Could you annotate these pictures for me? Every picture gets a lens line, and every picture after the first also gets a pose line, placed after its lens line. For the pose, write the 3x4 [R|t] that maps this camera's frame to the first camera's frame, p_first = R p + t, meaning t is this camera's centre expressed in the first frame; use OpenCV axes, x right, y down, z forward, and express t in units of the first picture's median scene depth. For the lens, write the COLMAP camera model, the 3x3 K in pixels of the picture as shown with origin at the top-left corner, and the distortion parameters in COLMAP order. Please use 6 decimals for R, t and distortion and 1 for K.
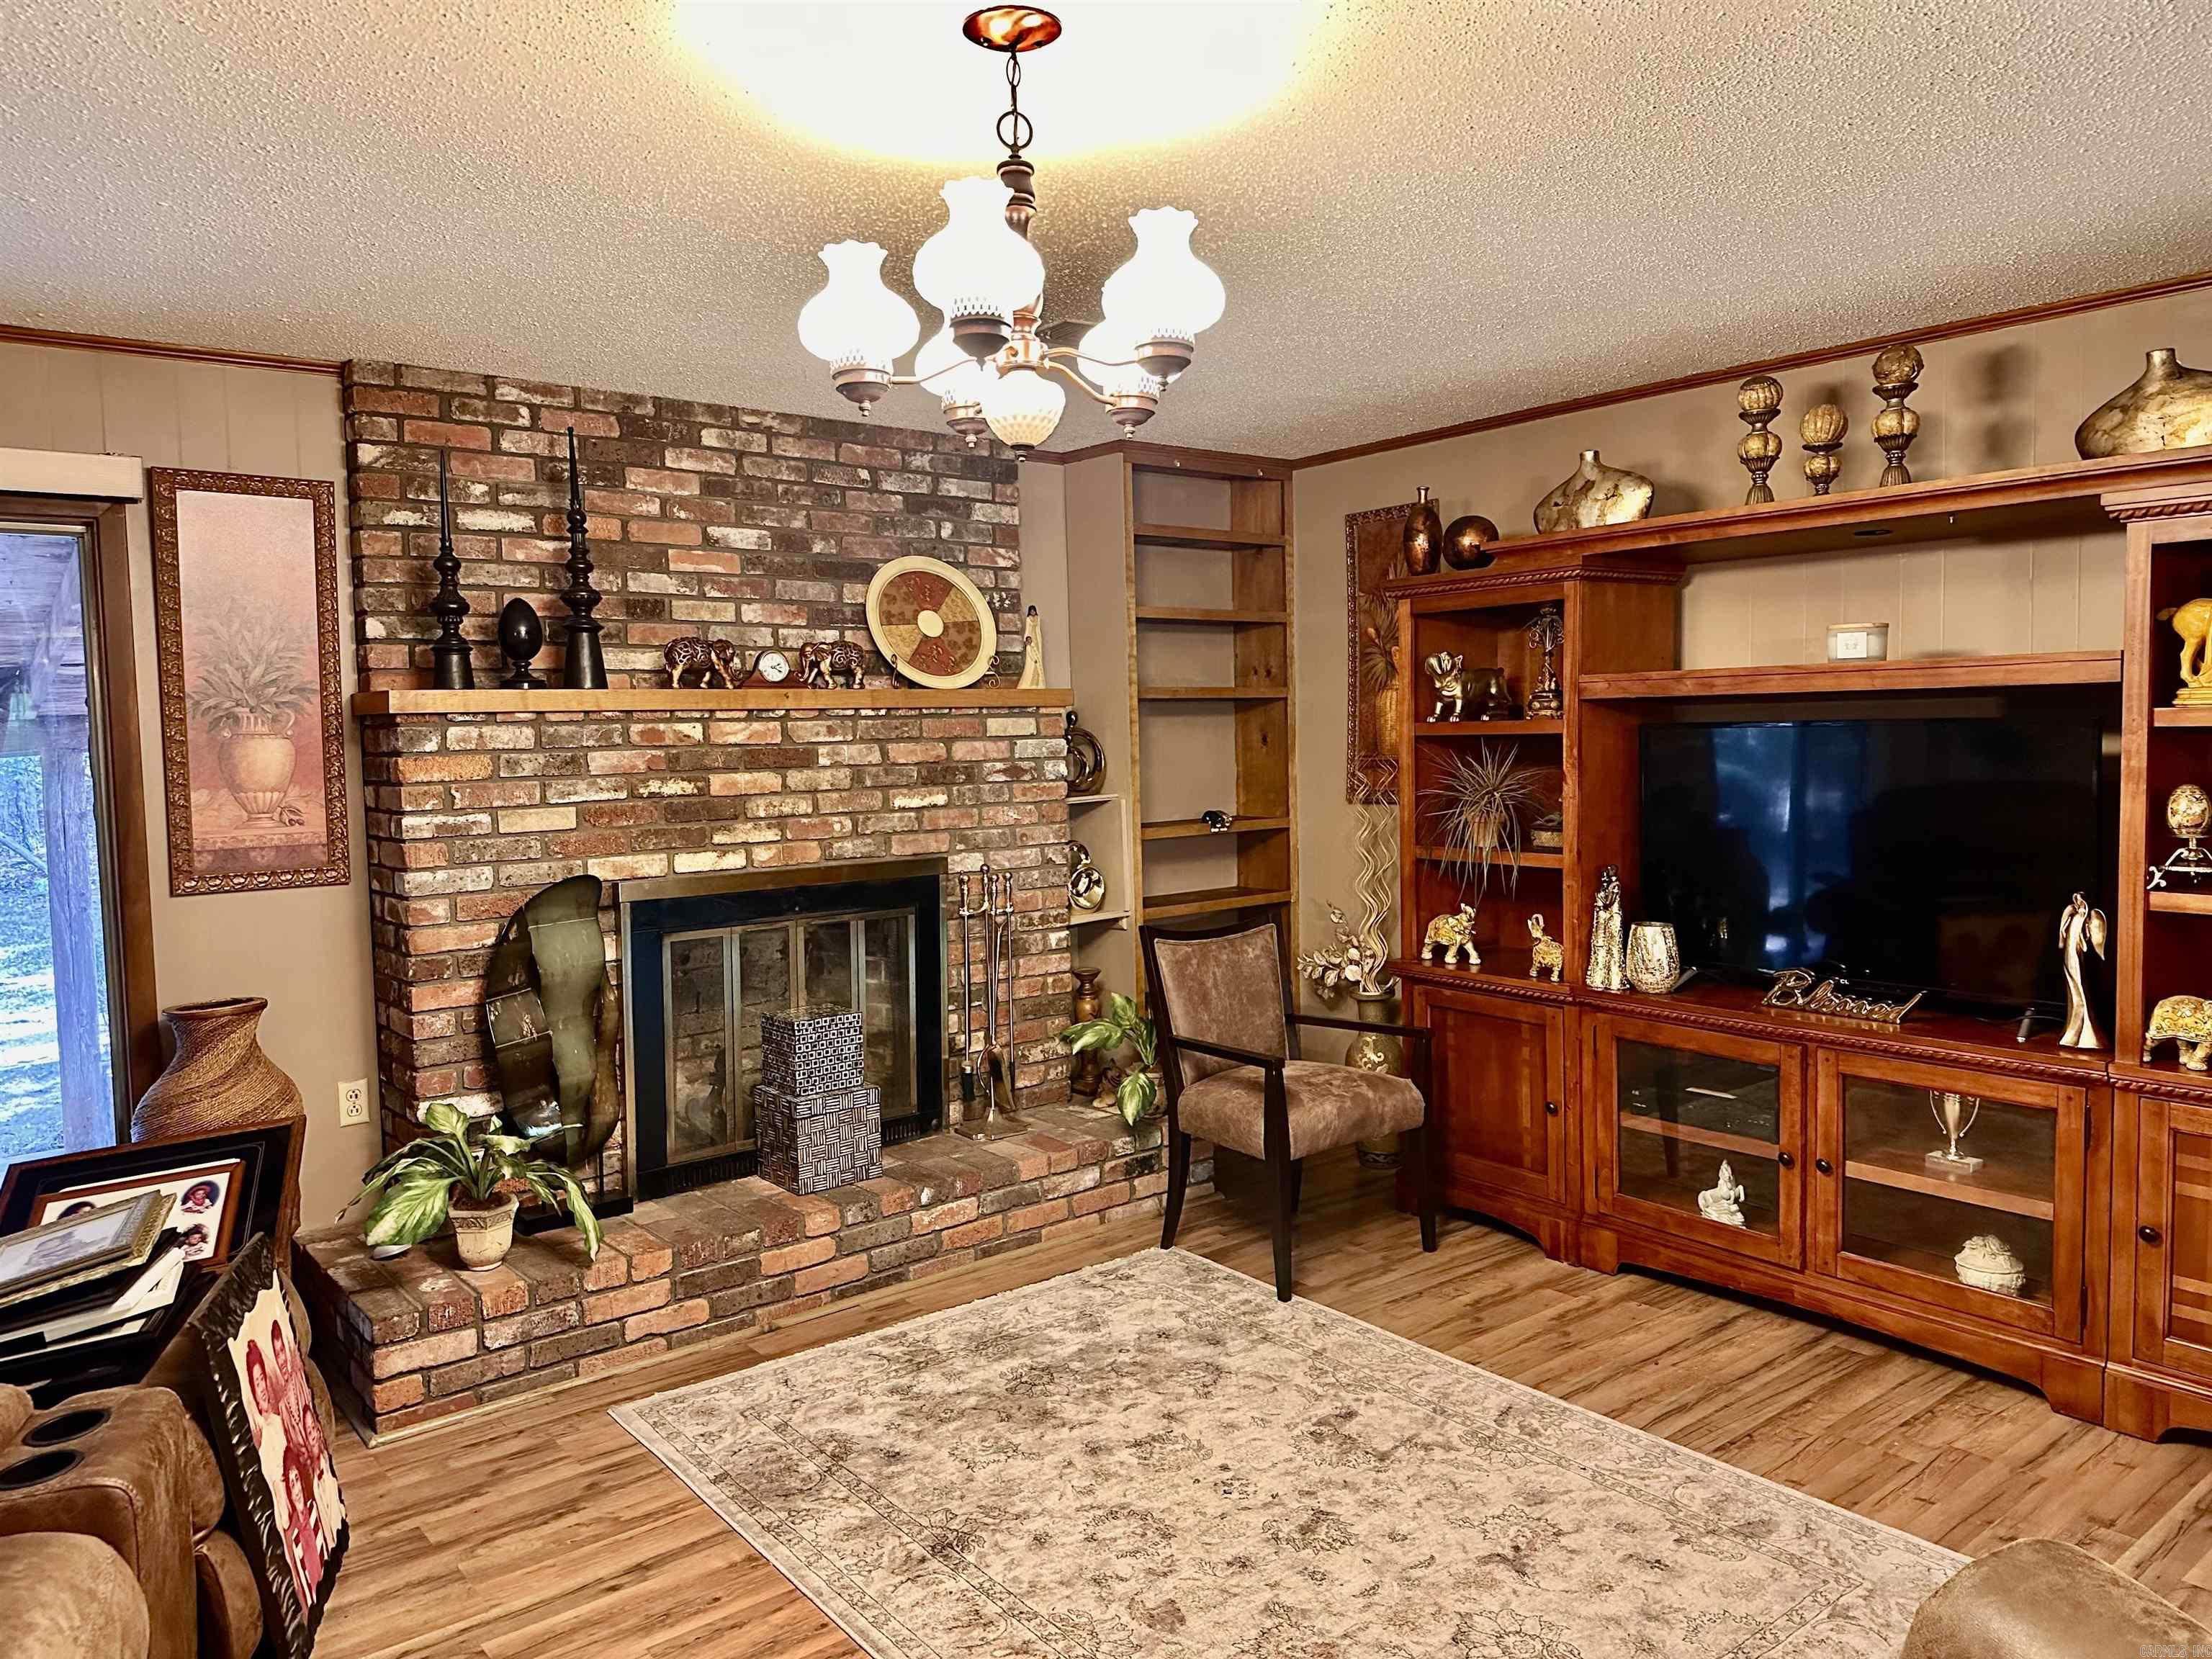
lens RADIAL K [[1558.8, 0, 1117.0], [0, 1558.8, 823.8], [0, 0, 1]] dist [0.086554, -0.097465]
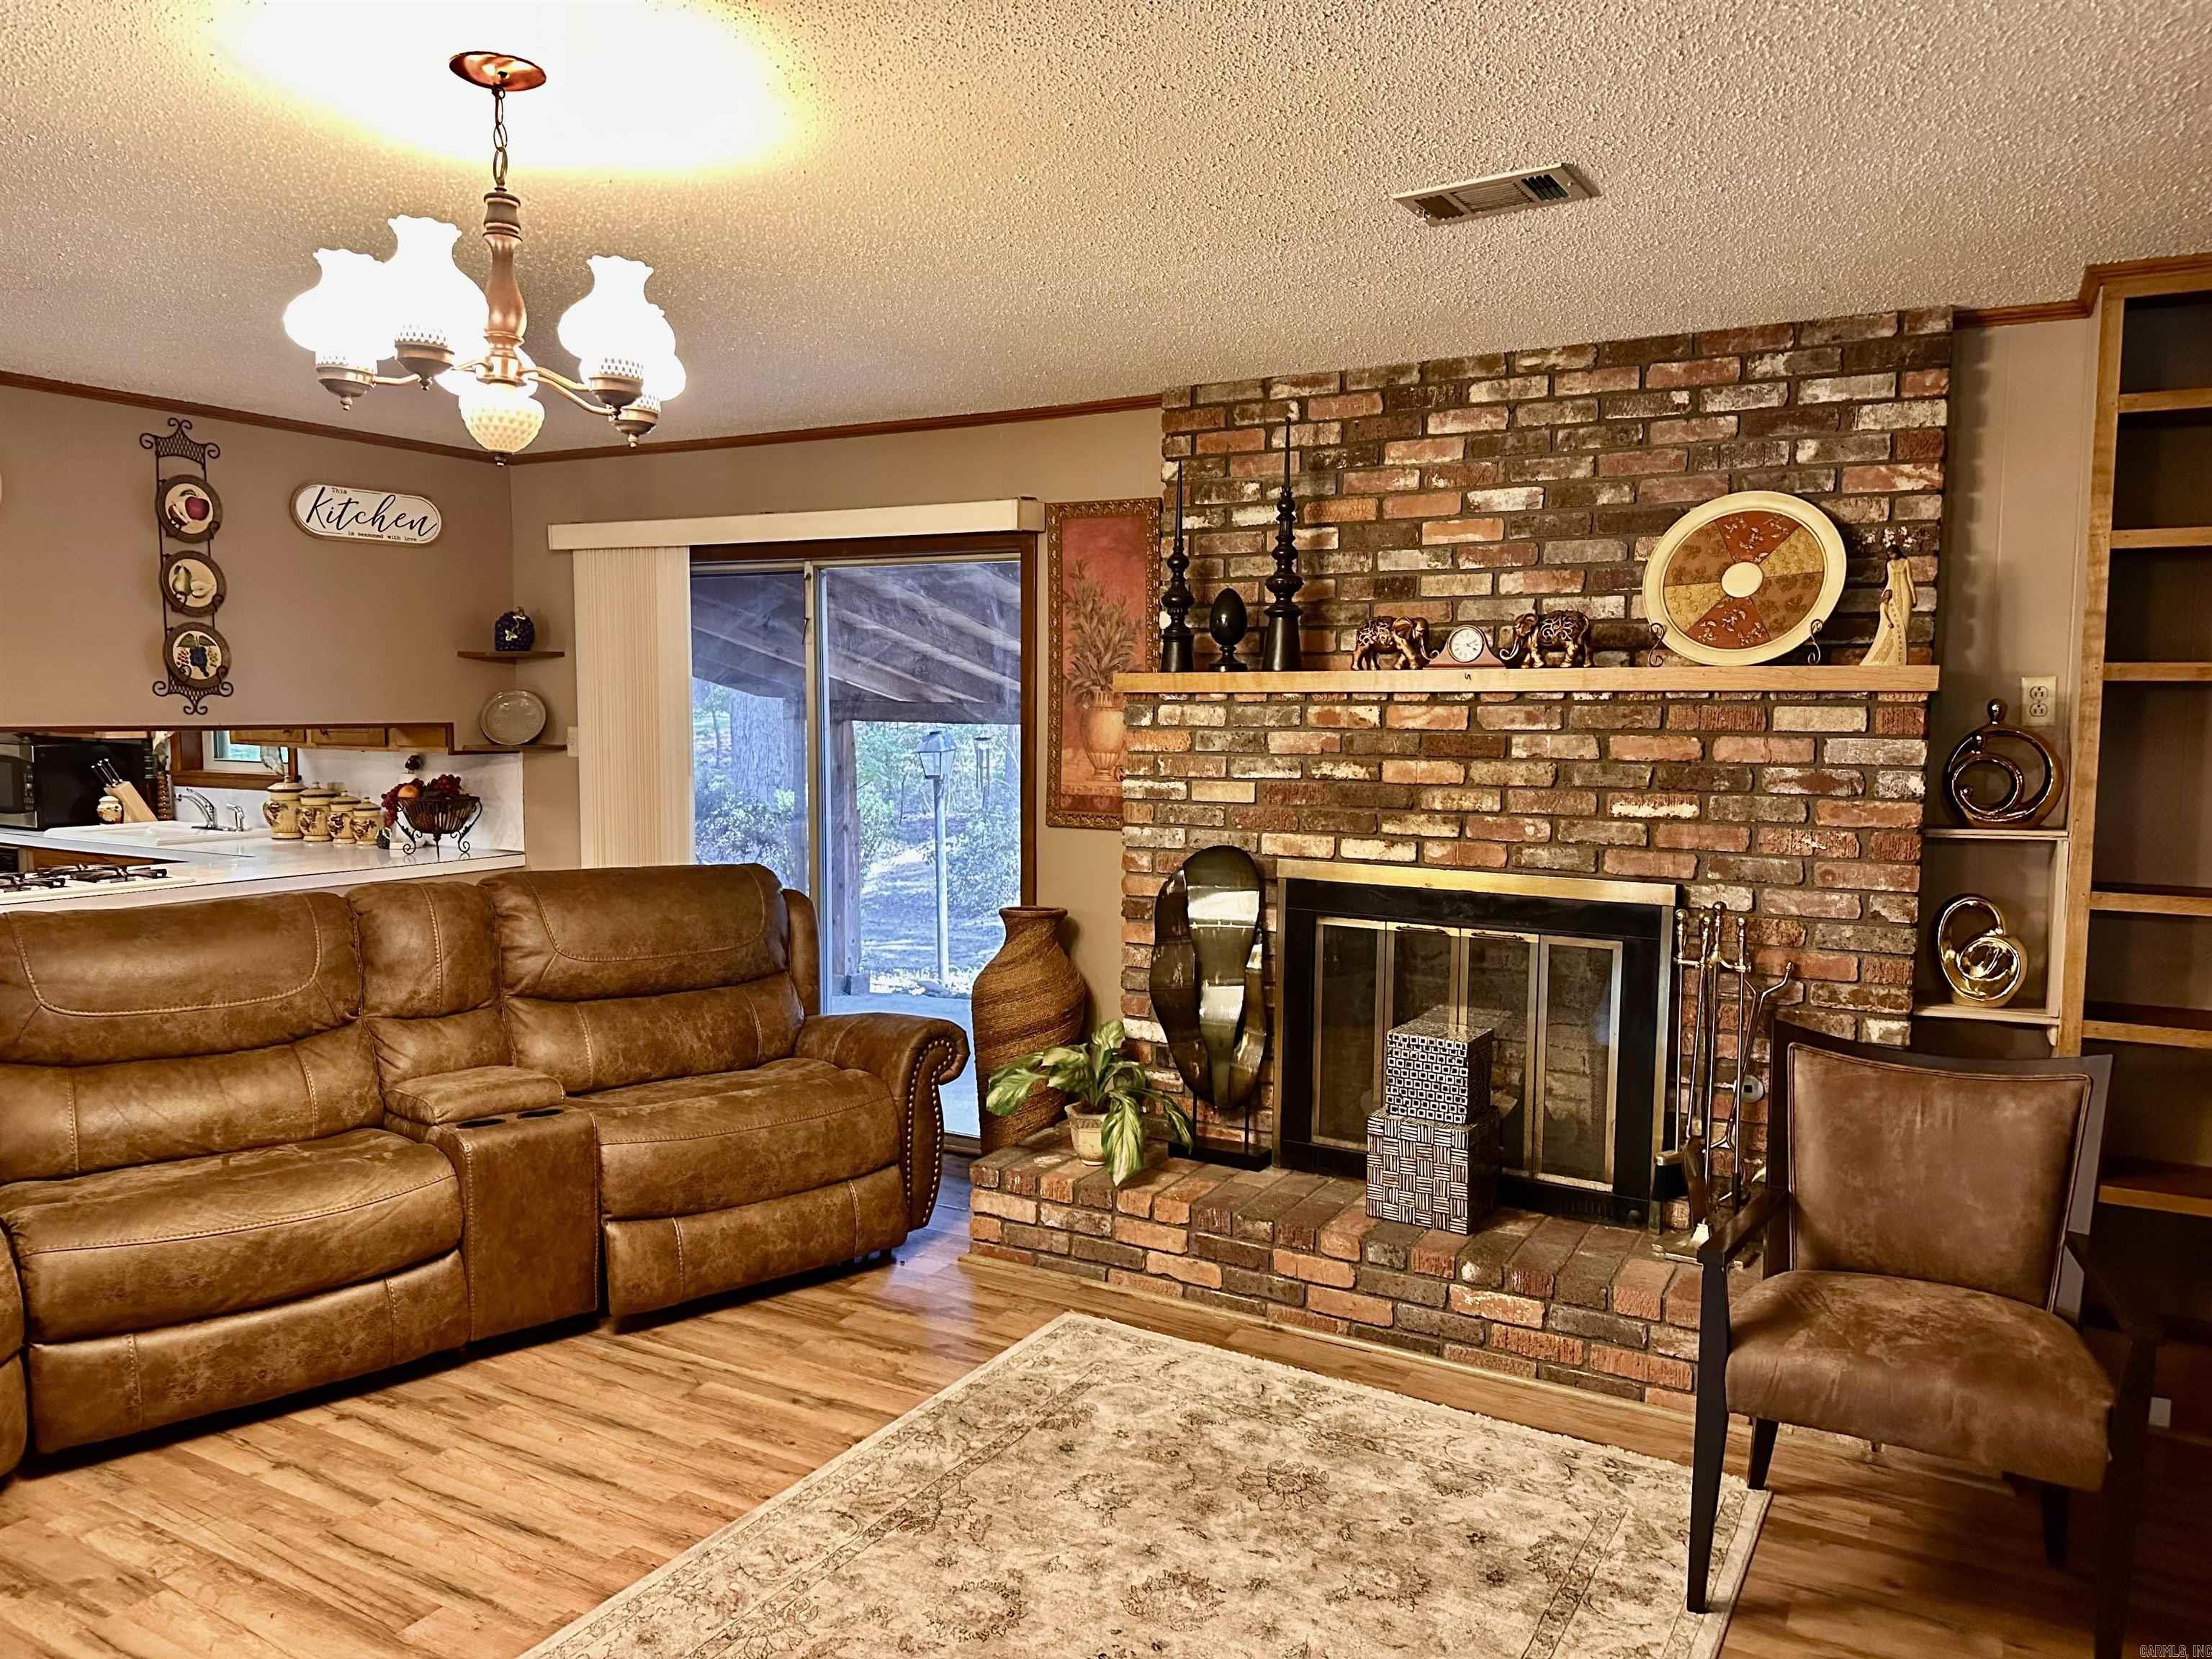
lens RADIAL K [[1558.8, 0, 1091.3], [0, 1558.8, 852.0], [0, 0, 1]] dist [0.086554, -0.097465]
pose [[0.356814, 0.112508, -0.927376, 0.580580], [-0.075817, 0.992934, 0.091291, -0.050655], [0.931094, 0.037737, 0.362822, 0.502517]]
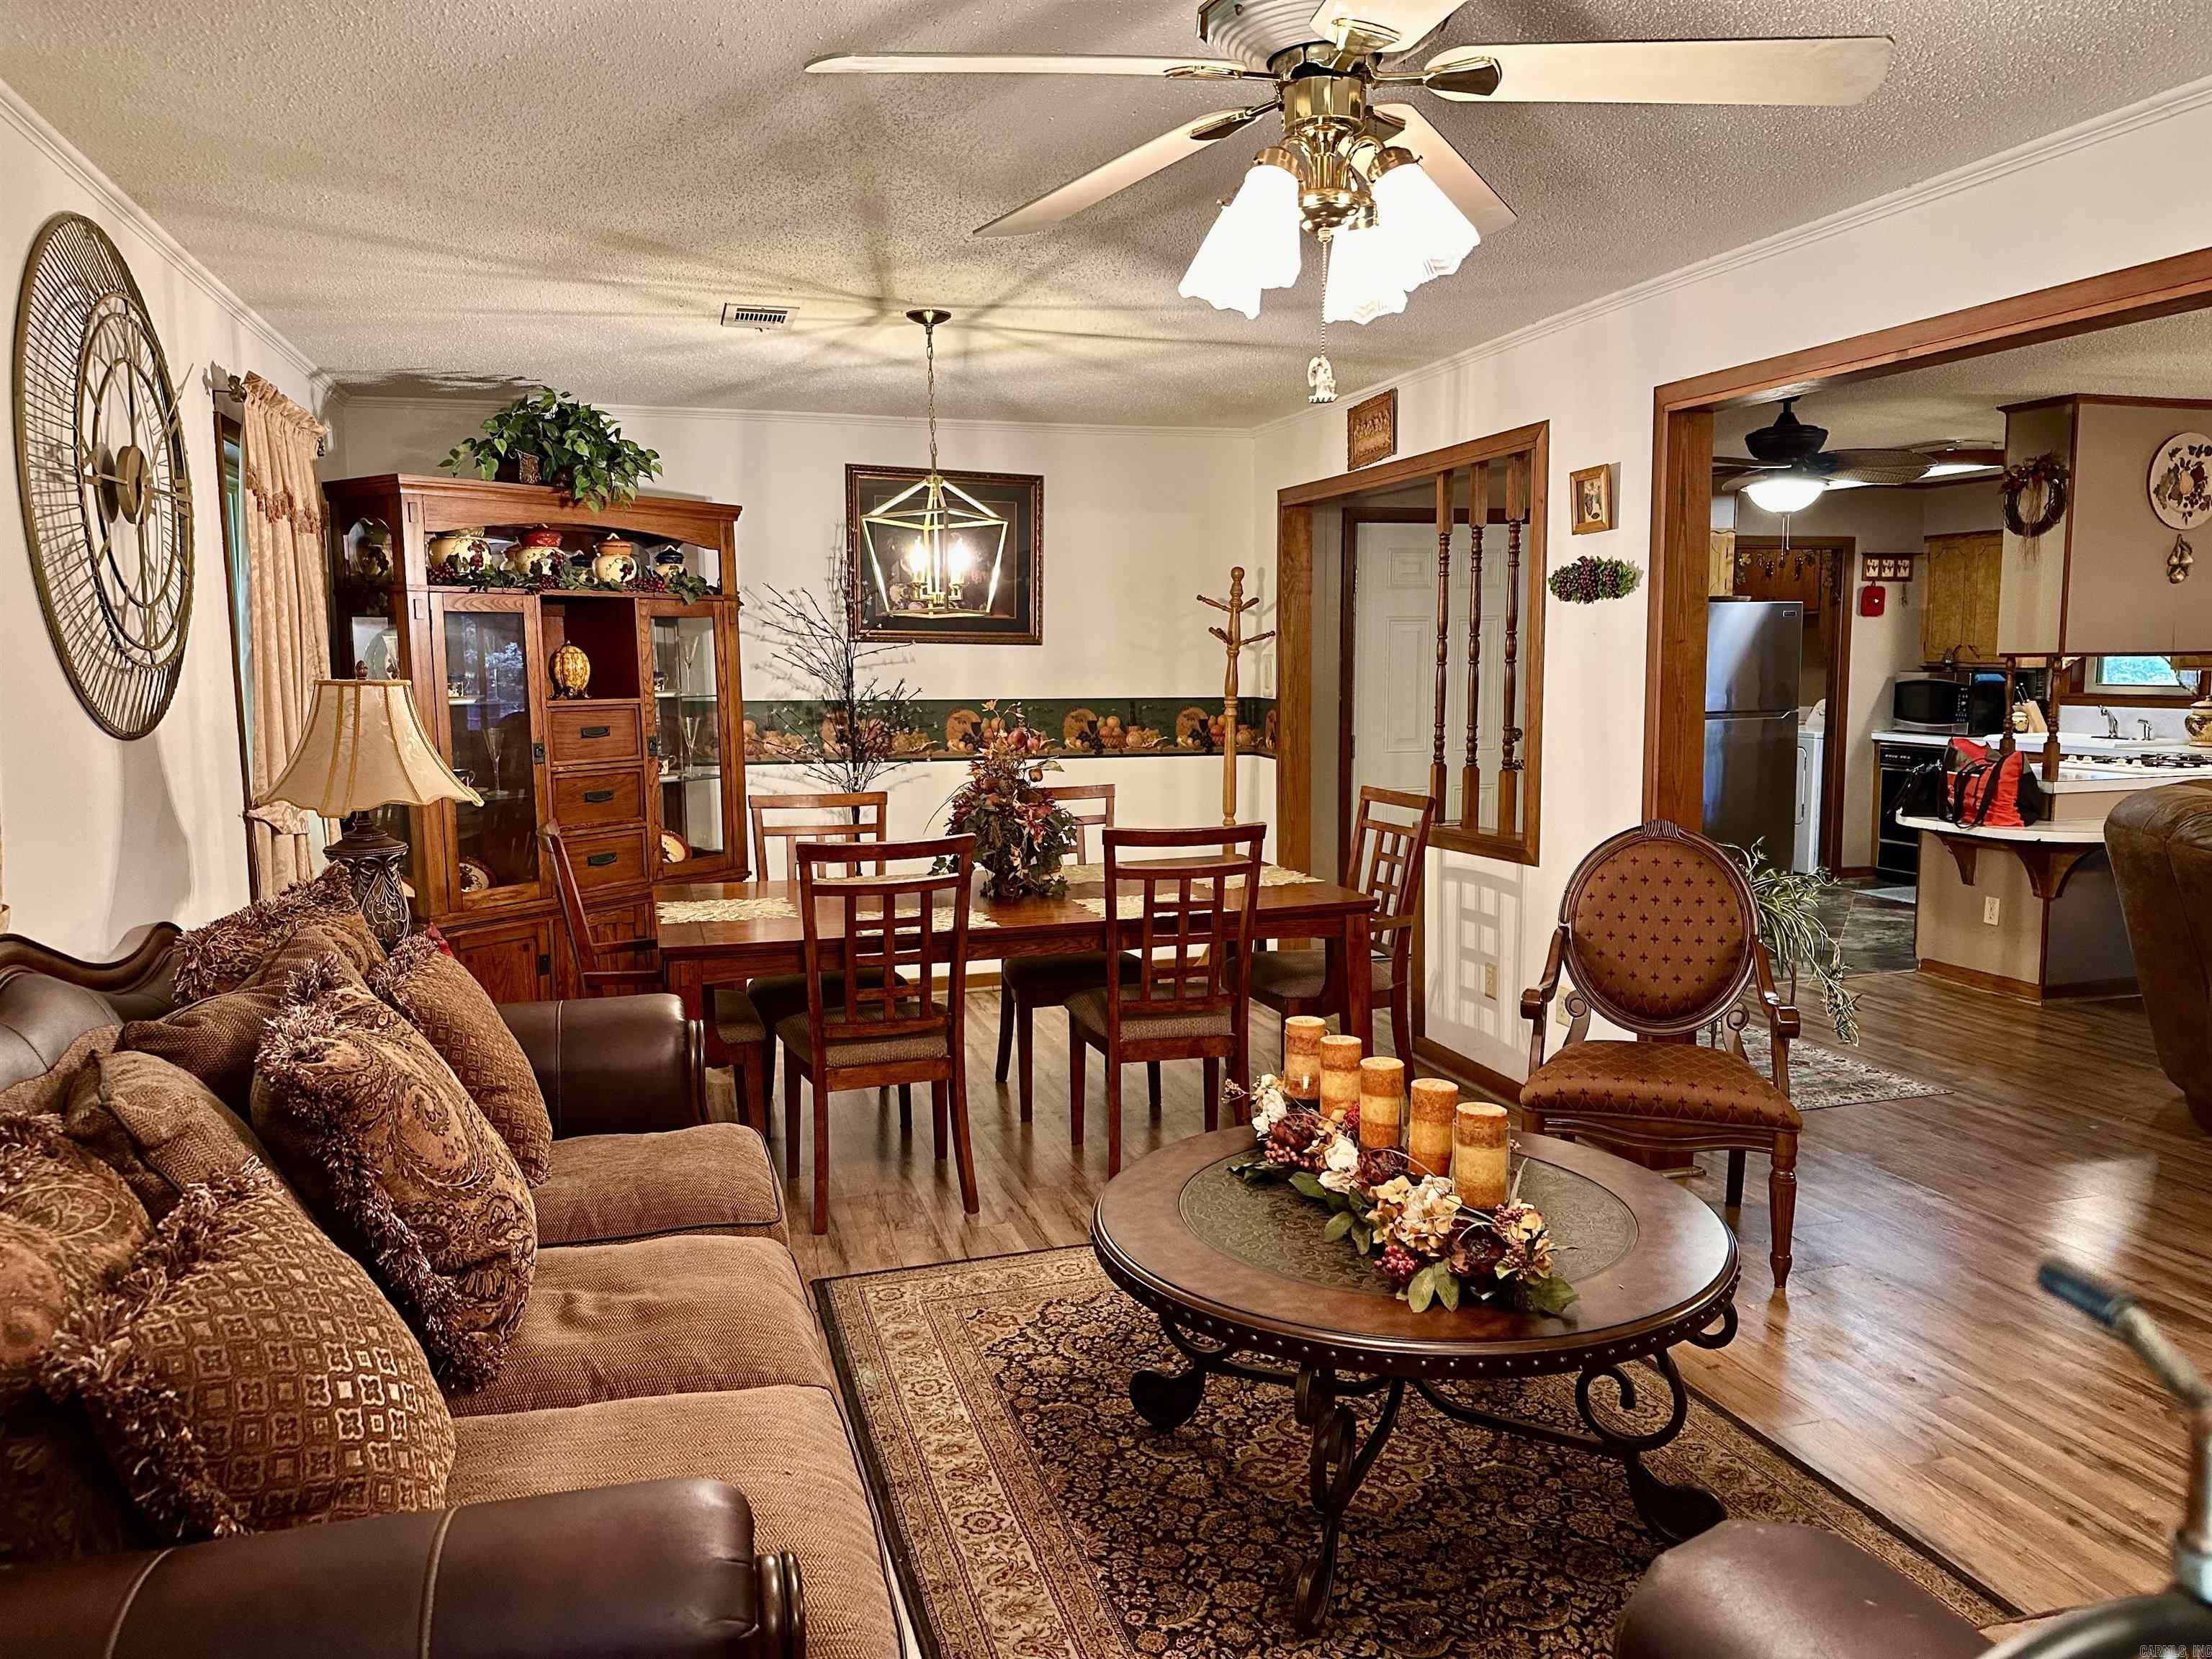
lens RADIAL K [[1558.8, 0, 1098.9], [0, 1558.8, 827.5], [0, 0, 1]] dist [0.086554, -0.097465]
pose [[-0.376693, 0.126458, -0.917666, 1.138302], [-0.046695, 0.986787, 0.155151, 0.003287], [0.925161, 0.101295, -0.365811, -0.228866]]
